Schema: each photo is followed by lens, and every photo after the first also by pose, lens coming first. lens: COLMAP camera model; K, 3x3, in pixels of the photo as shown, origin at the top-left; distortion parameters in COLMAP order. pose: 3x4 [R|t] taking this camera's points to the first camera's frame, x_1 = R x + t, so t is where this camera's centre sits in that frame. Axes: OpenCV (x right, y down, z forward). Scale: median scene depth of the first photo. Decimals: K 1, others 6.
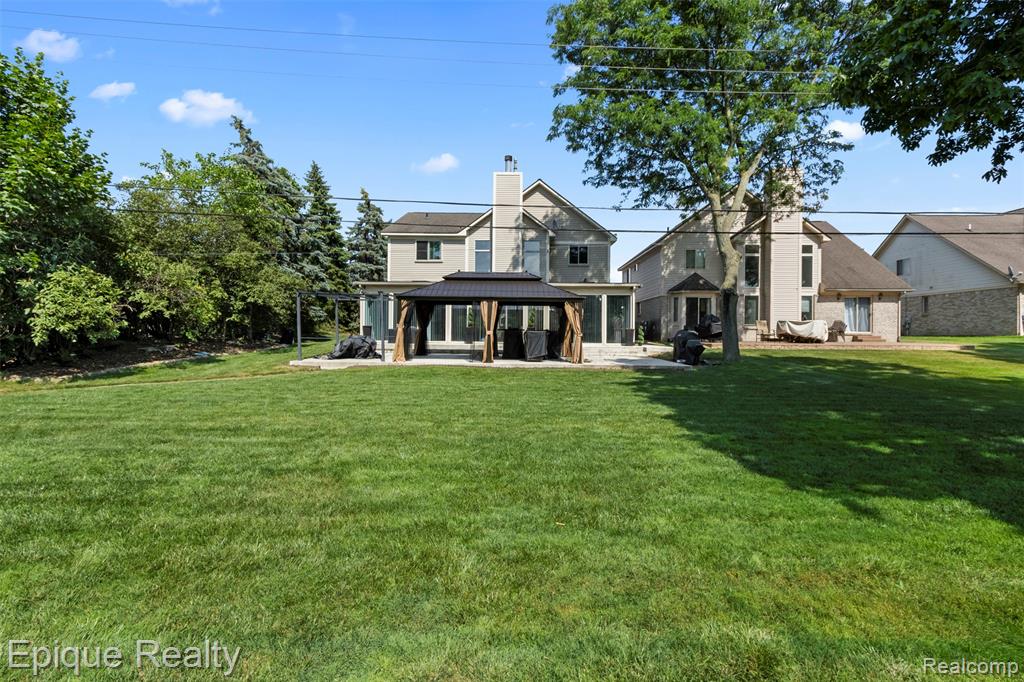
lens RADIAL K [[469.1, 0, 512.0], [0, 469.1, 341.0], [0, 0, 1]] dist [0.000792, 0.000123]
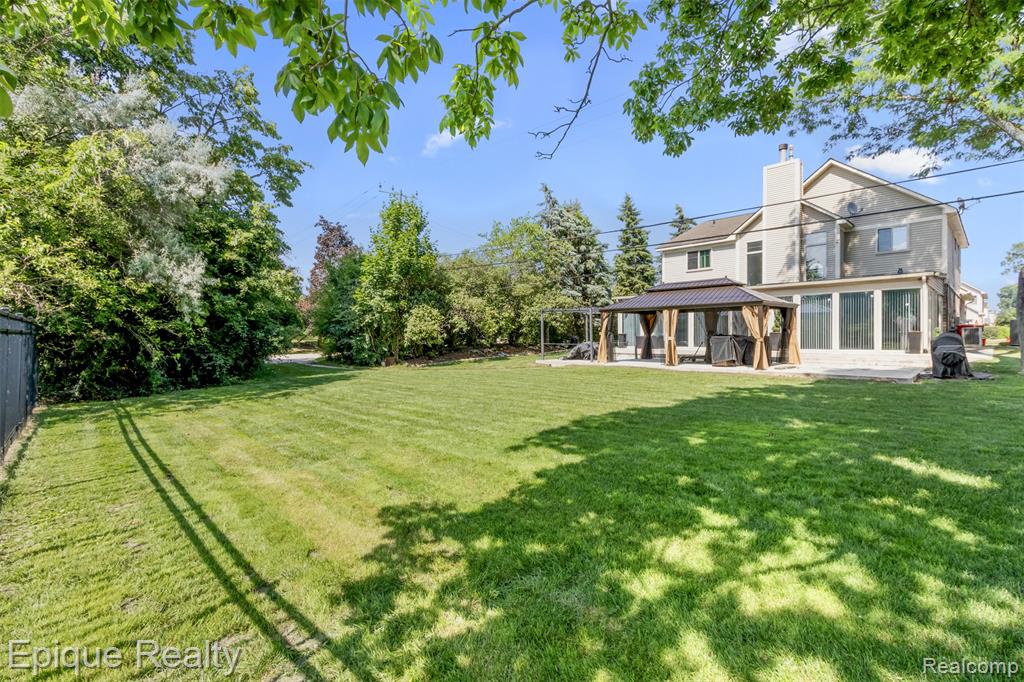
lens RADIAL K [[469.1, 0, 512.0], [0, 469.1, 341.0], [0, 0, 1]] dist [0.000792, 0.000123]
pose [[0.693535, -0.006754, -0.720391, 0.295108], [-0.004575, 0.999895, -0.013779, 0.002964], [0.720409, 0.012852, 0.693431, -0.013336]]
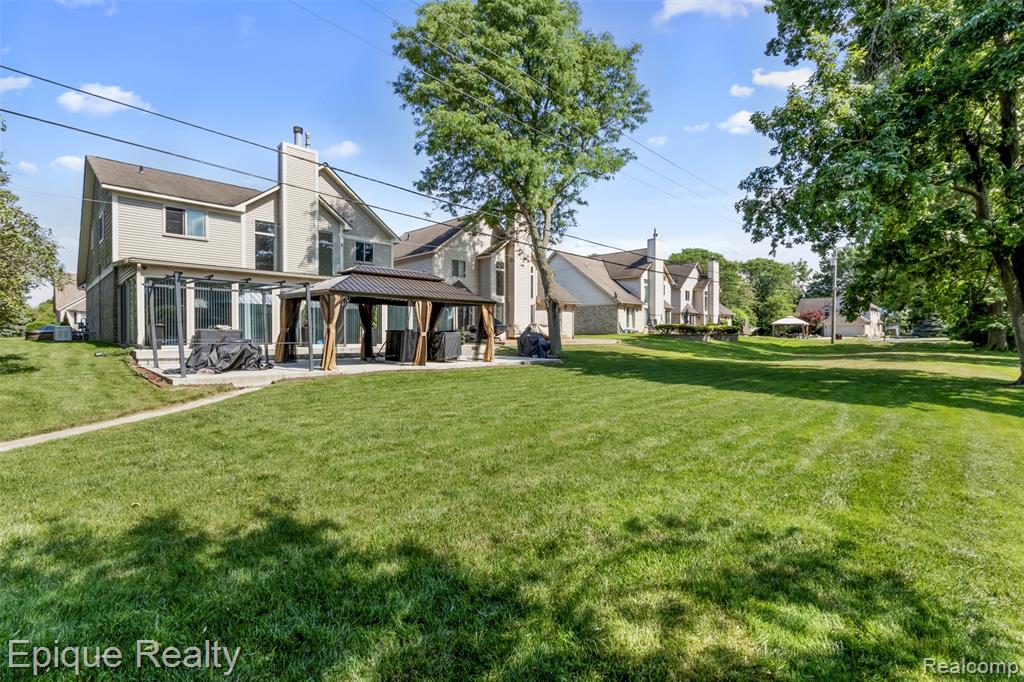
lens RADIAL K [[469.1, 0, 512.0], [0, 469.1, 341.0], [0, 0, 1]] dist [0.000792, 0.000123]
pose [[0.688922, -0.015717, 0.724665, -0.381224], [0.015022, 0.999860, 0.007404, -0.004452], [-0.724680, 0.005785, 0.689061, 0.124867]]
